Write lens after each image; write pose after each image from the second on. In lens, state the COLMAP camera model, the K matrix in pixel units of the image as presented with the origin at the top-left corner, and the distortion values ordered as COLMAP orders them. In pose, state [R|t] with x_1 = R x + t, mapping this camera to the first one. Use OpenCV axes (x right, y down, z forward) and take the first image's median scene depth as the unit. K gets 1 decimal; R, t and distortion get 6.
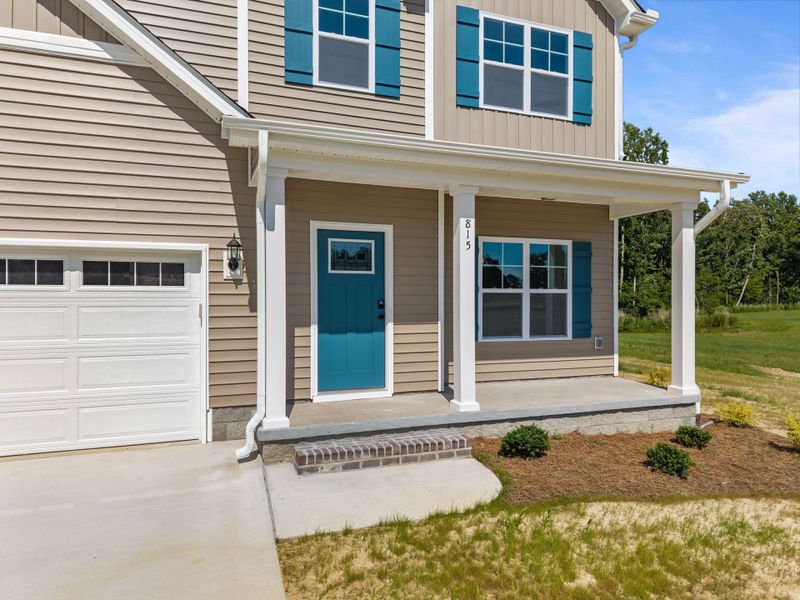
lens RADIAL K [[534.7, 0, 399.9], [0, 534.7, 301.9], [0, 0, 1]] dist [0.039249, -0.034885]
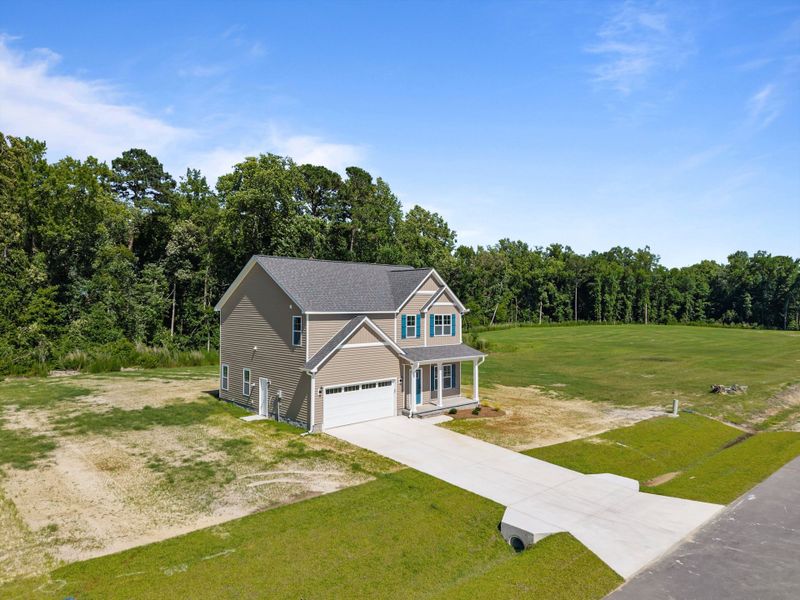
lens RADIAL K [[529.2, 0, 399.1], [0, 529.2, 301.2], [0, 0, 1]] dist [0.078768, -0.090666]
pose [[0.927616, 0.004549, 0.373508, -1.778357], [-0.000245, 0.999933, -0.011569, -0.620394], [-0.373535, 0.010640, 0.927555, -2.968606]]
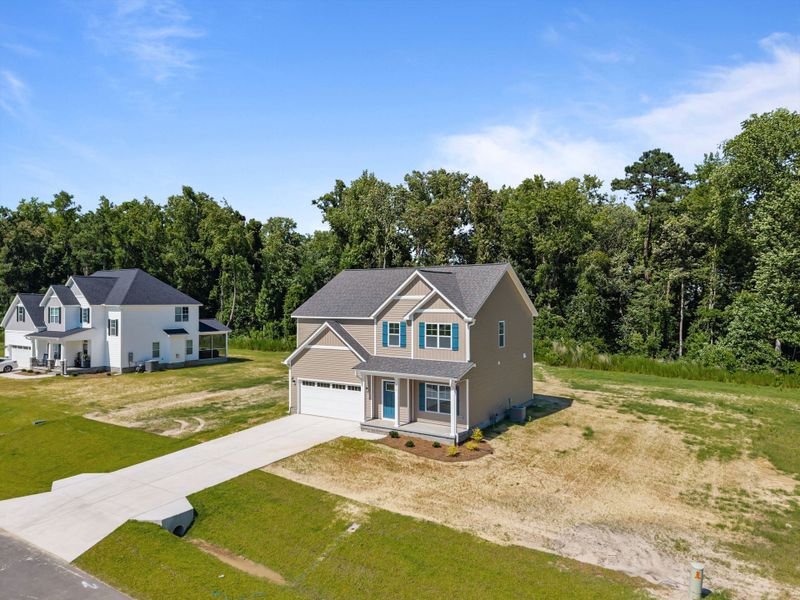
lens RADIAL K [[523.8, 0, 396.0], [0, 523.8, 298.9], [0, 0, 1]] dist [0.069078, -0.071901]
pose [[0.597217, -0.005847, -0.802058, 3.064785], [-0.003934, 0.999940, -0.010219, -0.693201], [0.802070, 0.009258, 0.597158, -1.387860]]
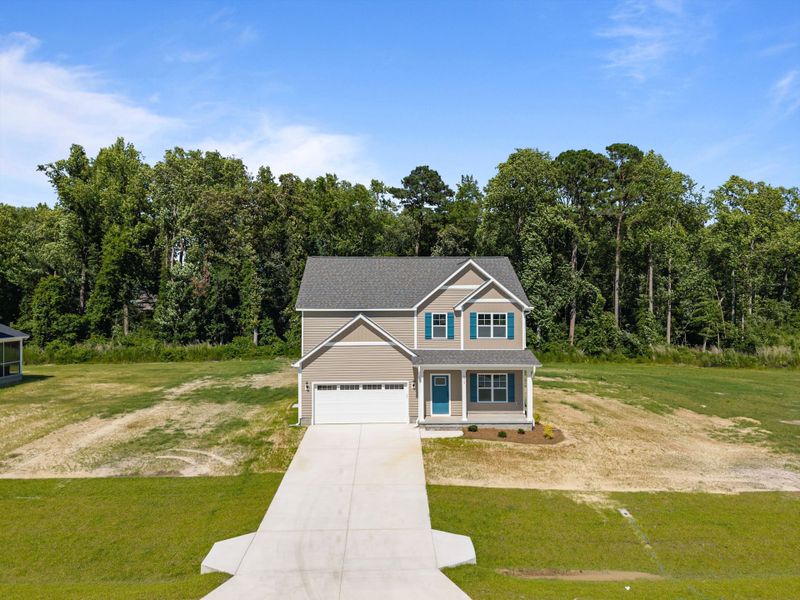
lens RADIAL K [[527.9, 0, 396.2], [0, 527.9, 298.6], [0, 0, 1]] dist [0.055319, -0.040288]
pose [[0.947405, -0.004622, -0.320003, 0.818811], [0.001279, 0.999942, -0.010655, -0.622966], [0.320033, 0.009685, 0.947357, -2.732709]]
